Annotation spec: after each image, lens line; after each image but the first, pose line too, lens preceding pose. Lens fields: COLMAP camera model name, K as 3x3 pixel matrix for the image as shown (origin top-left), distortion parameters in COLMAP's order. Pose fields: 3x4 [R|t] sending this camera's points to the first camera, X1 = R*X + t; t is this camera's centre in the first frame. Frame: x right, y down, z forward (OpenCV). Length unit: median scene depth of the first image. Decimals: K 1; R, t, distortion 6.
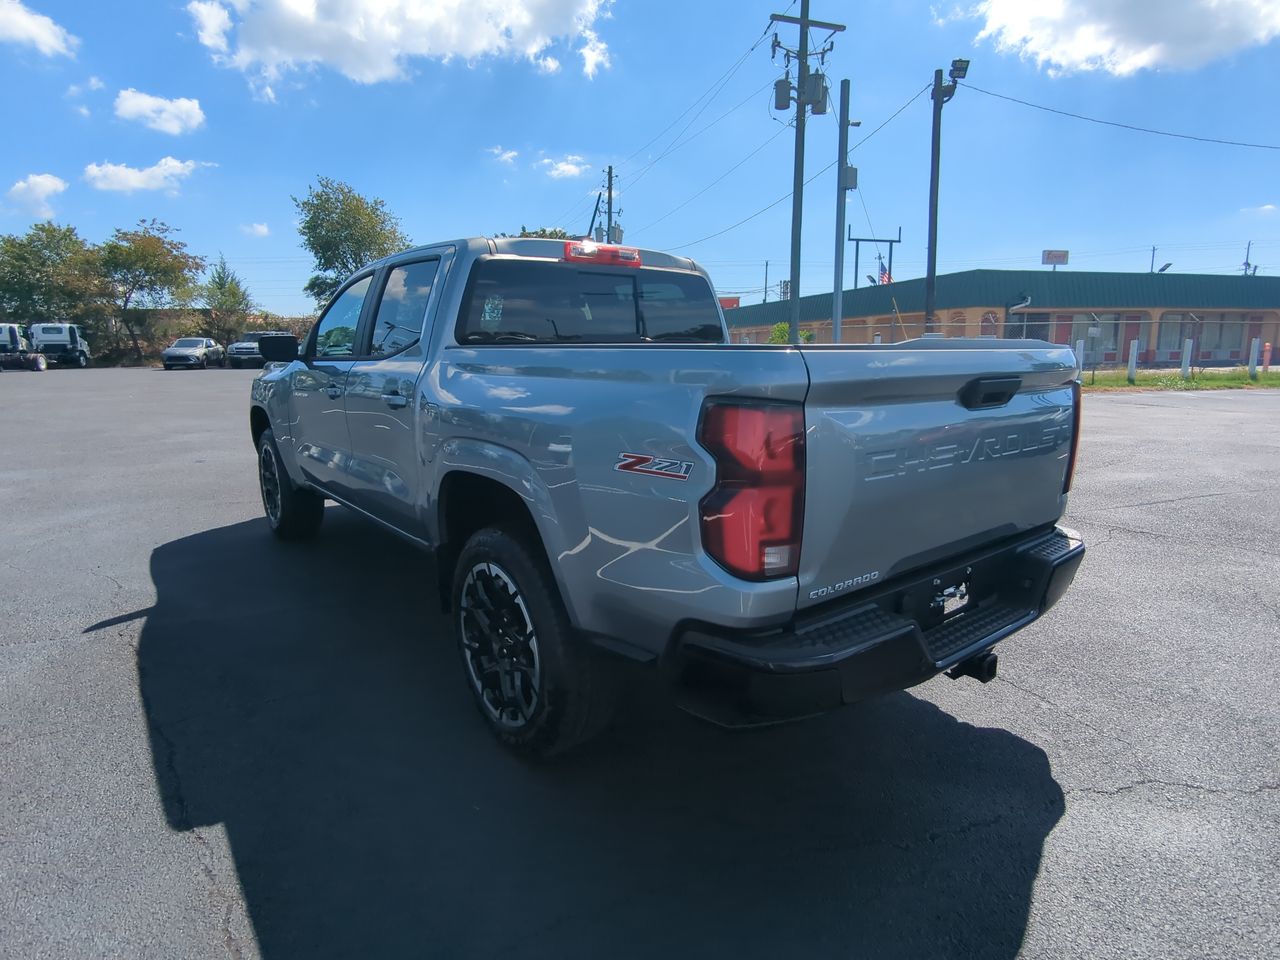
lens RADIAL K [[823.3, 0, 640.2], [0, 823.3, 530.0], [0, 0, 1]] dist [0.001826, 0.001213]
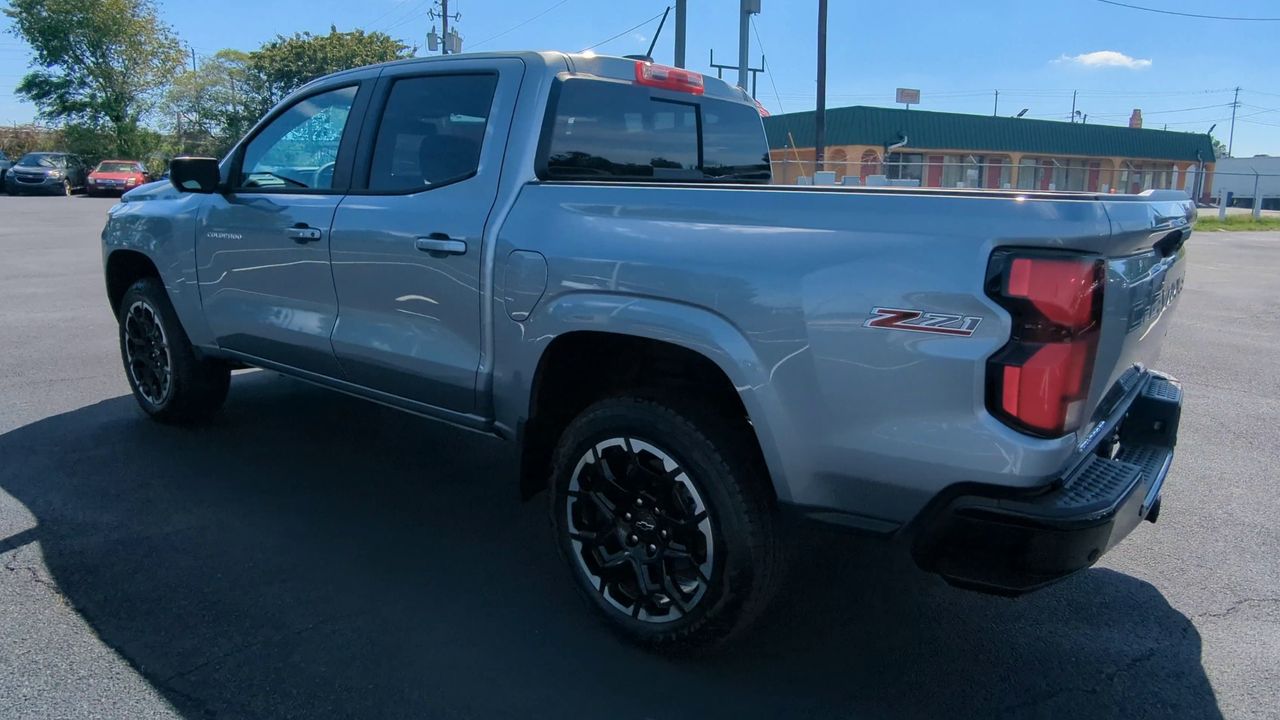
lens RADIAL K [[930.2, 0, 643.5], [0, 930.2, 409.7], [0, 0, 1]] dist [0.003200, -0.009624]
pose [[0.951966, -0.052585, 0.301656, -0.331392], [0.044263, 0.998429, 0.034362, -0.015662], [-0.302989, -0.019359, 0.952797, 0.050870]]
